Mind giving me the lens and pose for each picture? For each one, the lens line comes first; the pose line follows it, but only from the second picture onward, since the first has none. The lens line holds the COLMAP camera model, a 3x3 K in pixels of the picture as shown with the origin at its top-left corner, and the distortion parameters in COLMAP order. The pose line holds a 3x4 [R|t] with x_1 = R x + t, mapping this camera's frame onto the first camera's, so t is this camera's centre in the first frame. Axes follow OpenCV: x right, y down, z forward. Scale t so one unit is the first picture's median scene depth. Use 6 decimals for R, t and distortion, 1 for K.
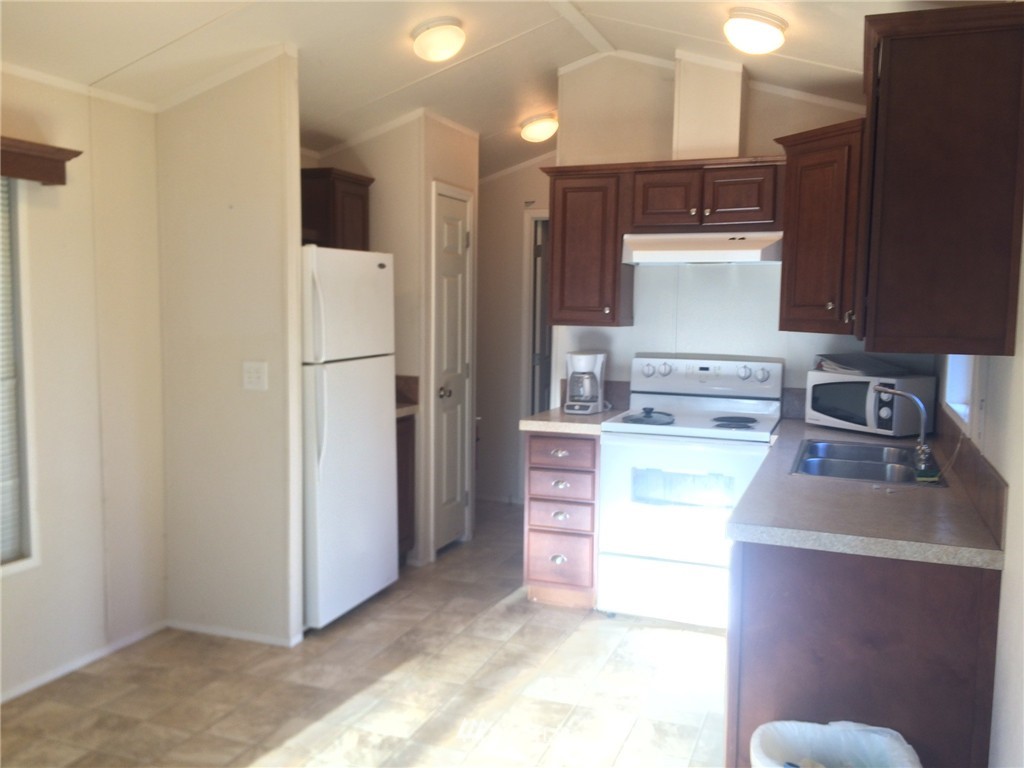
lens RADIAL K [[873.3, 0, 525.5], [0, 873.3, 382.2], [0, 0, 1]] dist [0.079650, -0.103934]
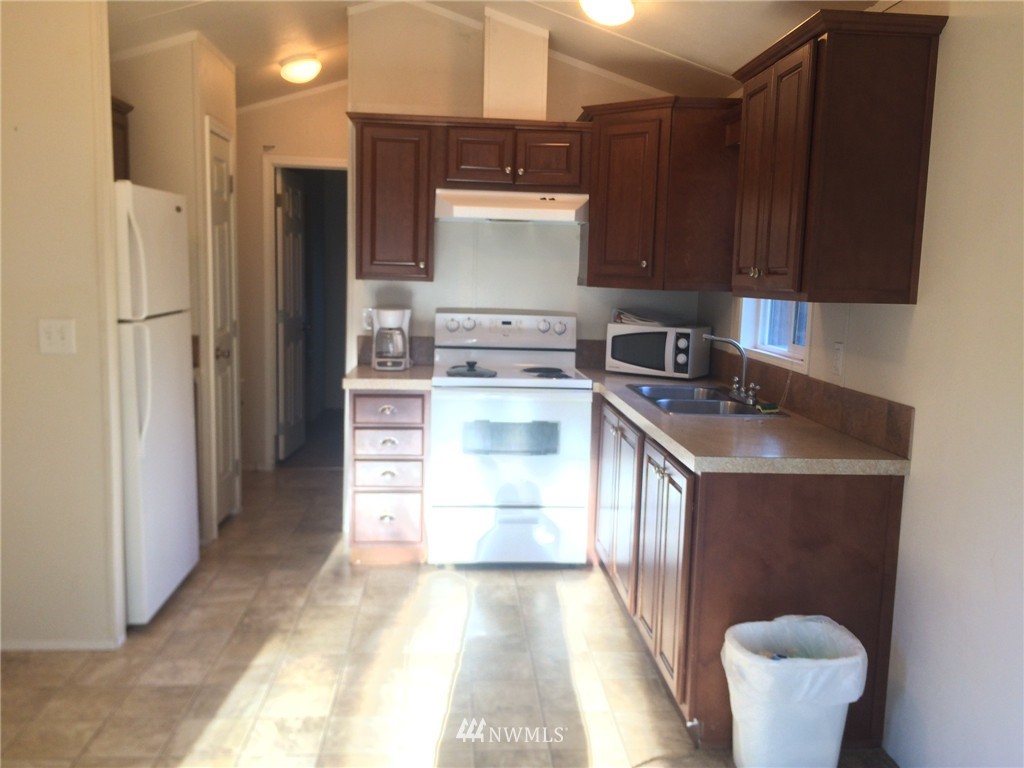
lens RADIAL K [[873.3, 0, 518.0], [0, 873.3, 380.3], [0, 0, 1]] dist [0.079650, -0.103934]
pose [[0.906789, -0.039703, 0.419711, -0.243474], [0.021006, 0.998574, 0.049078, 0.002186], [-0.421061, -0.035687, 0.906330, 0.051307]]
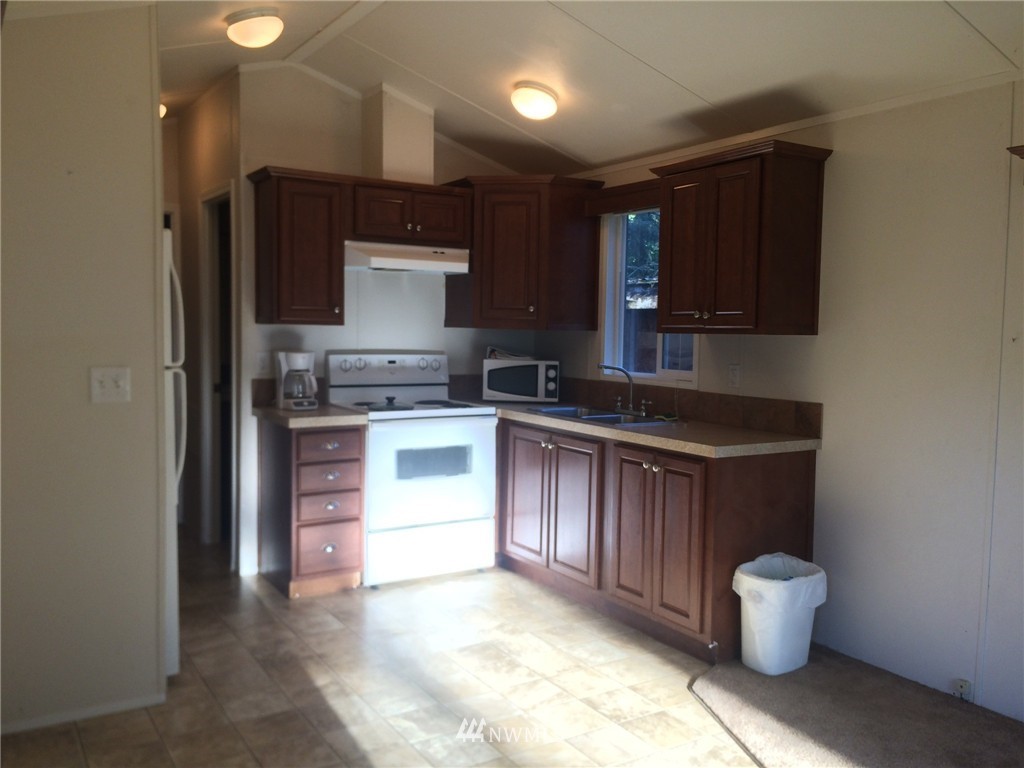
lens RADIAL K [[873.3, 0, 514.7], [0, 873.3, 382.0], [0, 0, 1]] dist [0.079650, -0.103934]
pose [[0.604548, -0.053459, 0.794773, -0.668368], [0.059743, 0.997978, 0.021684, -0.004916], [-0.794325, 0.034373, 0.606520, 0.190038]]
